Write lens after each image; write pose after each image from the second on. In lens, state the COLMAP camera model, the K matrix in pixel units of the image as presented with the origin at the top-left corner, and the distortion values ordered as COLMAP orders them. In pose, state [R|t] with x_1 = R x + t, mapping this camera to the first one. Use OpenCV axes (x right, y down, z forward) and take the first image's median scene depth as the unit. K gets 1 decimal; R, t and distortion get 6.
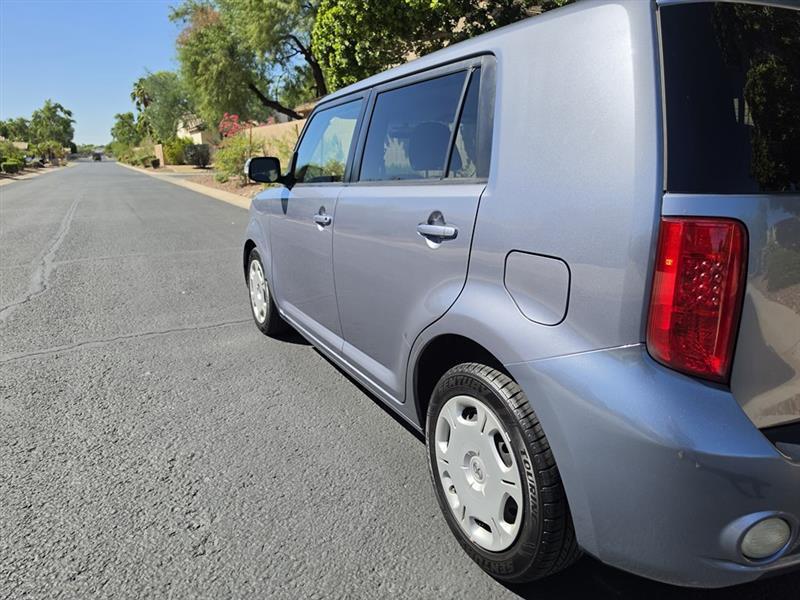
lens RADIAL K [[597.4, 0, 404.7], [0, 597.4, 299.3], [0, 0, 1]] dist [0.070627, -0.088327]
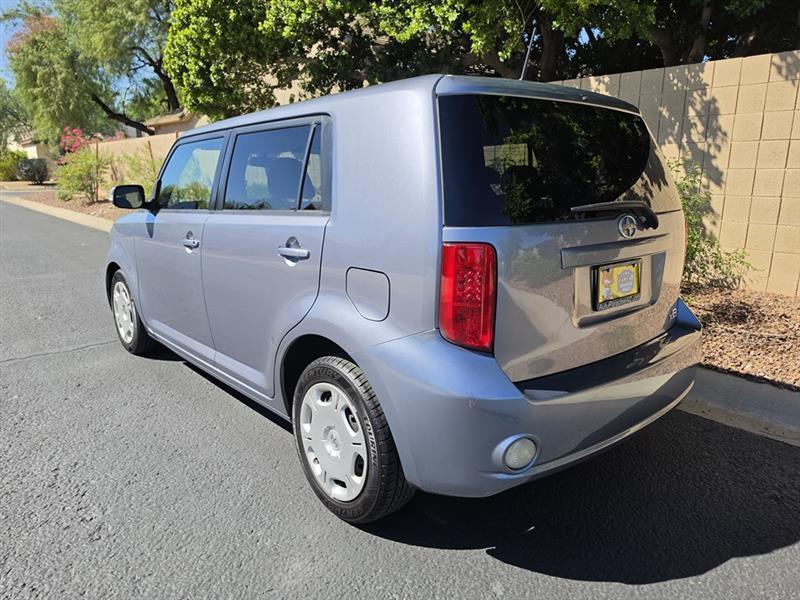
lens RADIAL K [[597.4, 0, 404.7], [0, 597.4, 299.3], [0, 0, 1]] dist [0.070627, -0.088327]
pose [[0.975569, -0.045733, 0.214882, 0.001423], [0.050585, 0.998573, -0.017131, 0.002822], [-0.213792, 0.027582, 0.976490, -0.048863]]
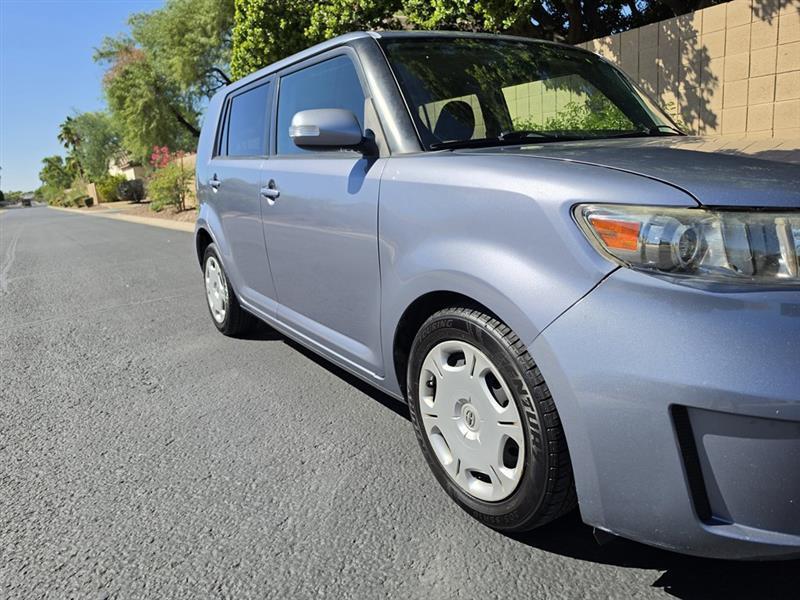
lens RADIAL K [[597.4, 0, 404.7], [0, 597.4, 299.3], [0, 0, 1]] dist [0.070627, -0.088327]
pose [[0.992527, -0.092033, 0.080123, 0.040902], [0.094689, 0.995055, -0.029998, 0.053728], [-0.076966, 0.037361, 0.996334, -0.121597]]
